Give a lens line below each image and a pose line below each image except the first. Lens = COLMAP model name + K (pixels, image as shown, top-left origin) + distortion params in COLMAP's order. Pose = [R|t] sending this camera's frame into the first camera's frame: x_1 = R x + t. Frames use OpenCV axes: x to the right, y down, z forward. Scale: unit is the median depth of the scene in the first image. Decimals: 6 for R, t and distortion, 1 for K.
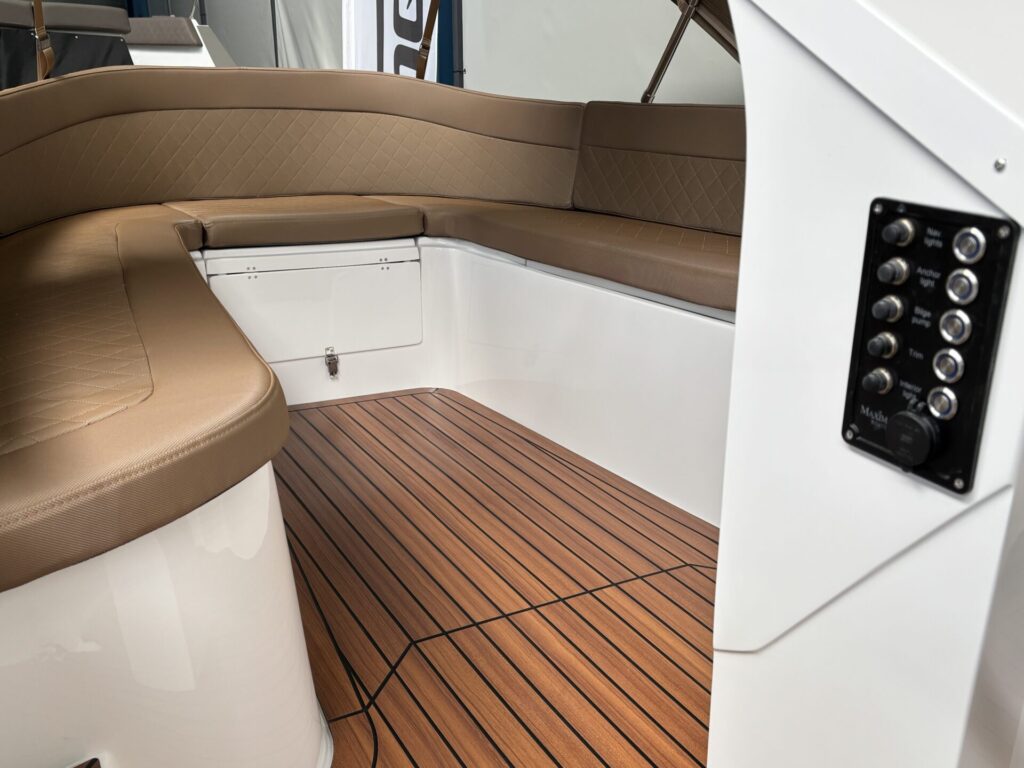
lens RADIAL K [[970.7, 0, 509.0], [0, 970.7, 387.0], [0, 0, 1]] dist [0.058001, 0.000000]
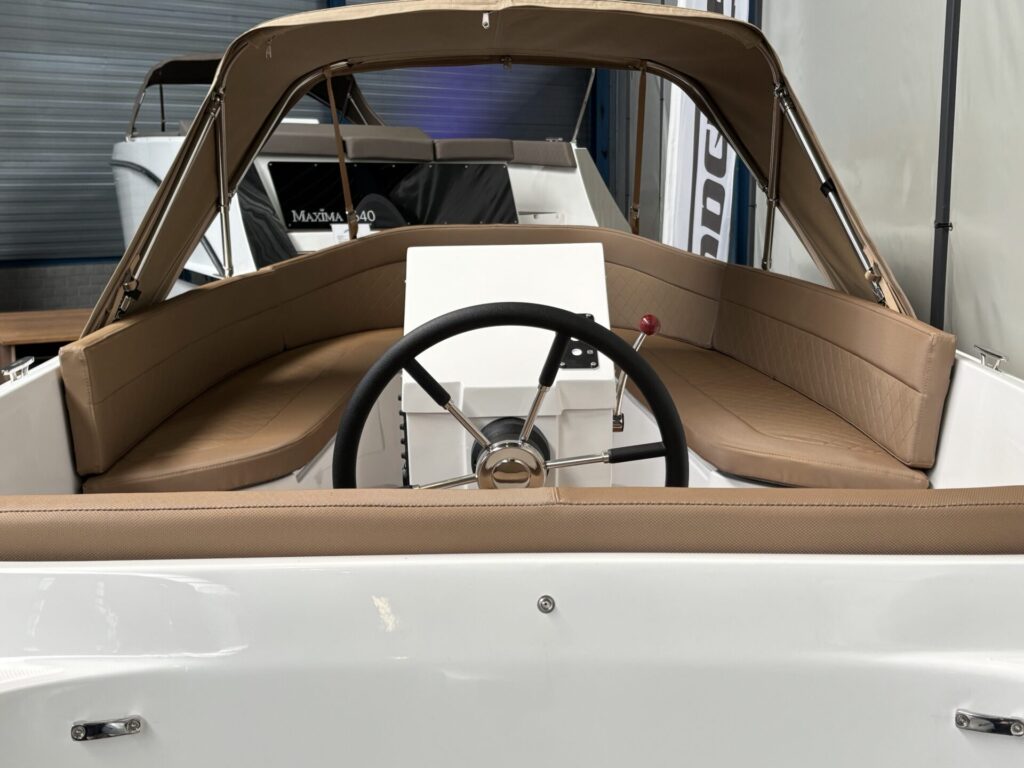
lens RADIAL K [[1190.1, 0, 512.0], [0, 1190.1, 384.9], [0, 0, 1]] dist [0.122060, 0.000000]
pose [[0.898483, 0.079005, -0.431841, 0.502400], [-0.124925, 0.989018, -0.078977, 0.006724], [0.420858, 0.124908, 0.898486, -0.434383]]
